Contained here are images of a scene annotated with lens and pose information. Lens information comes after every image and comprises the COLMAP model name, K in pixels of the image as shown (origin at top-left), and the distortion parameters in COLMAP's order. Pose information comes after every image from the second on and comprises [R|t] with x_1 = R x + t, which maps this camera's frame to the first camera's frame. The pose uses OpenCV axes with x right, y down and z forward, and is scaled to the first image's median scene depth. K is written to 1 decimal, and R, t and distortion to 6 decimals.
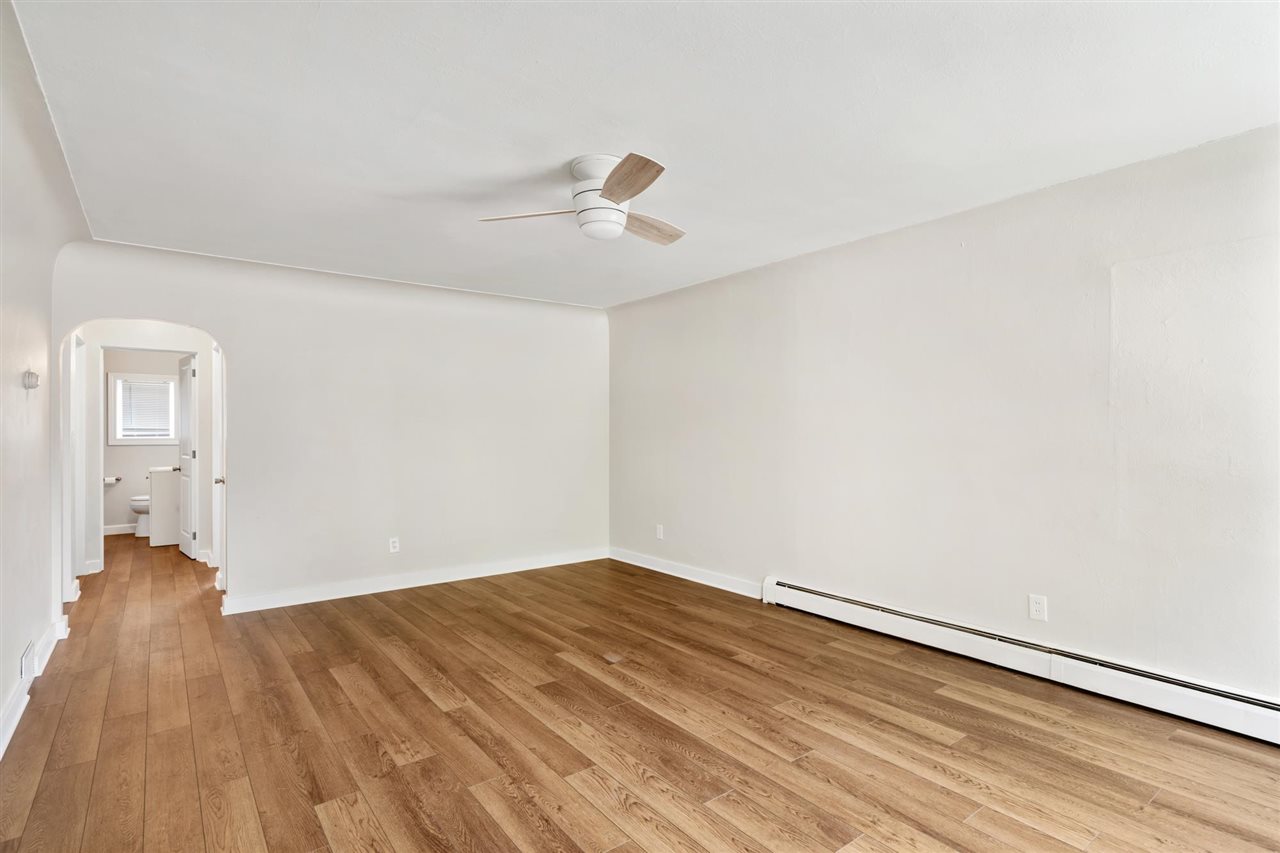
lens RADIAL K [[624.1, 0, 640.1], [0, 624.1, 436.1], [0, 0, 1]] dist [-0.000659, 0.000425]
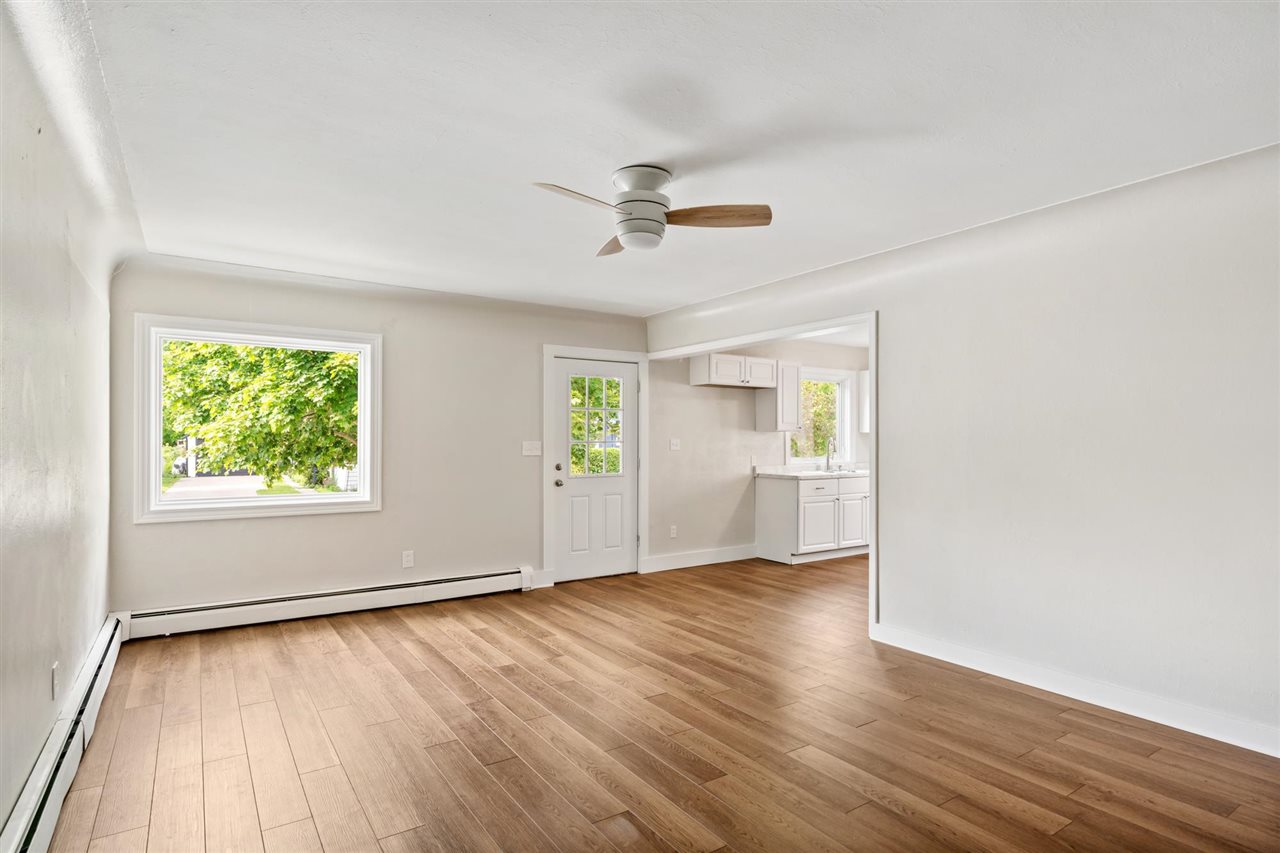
lens RADIAL K [[666.4, 0, 638.4], [0, 666.4, 430.3], [0, 0, 1]] dist [-0.002364, 0.000159]
pose [[-0.998185, -0.000761, 0.060211, -0.090993], [-0.001229, 0.999969, -0.007731, -0.014987], [-0.060204, -0.007791, -0.998156, 1.540506]]
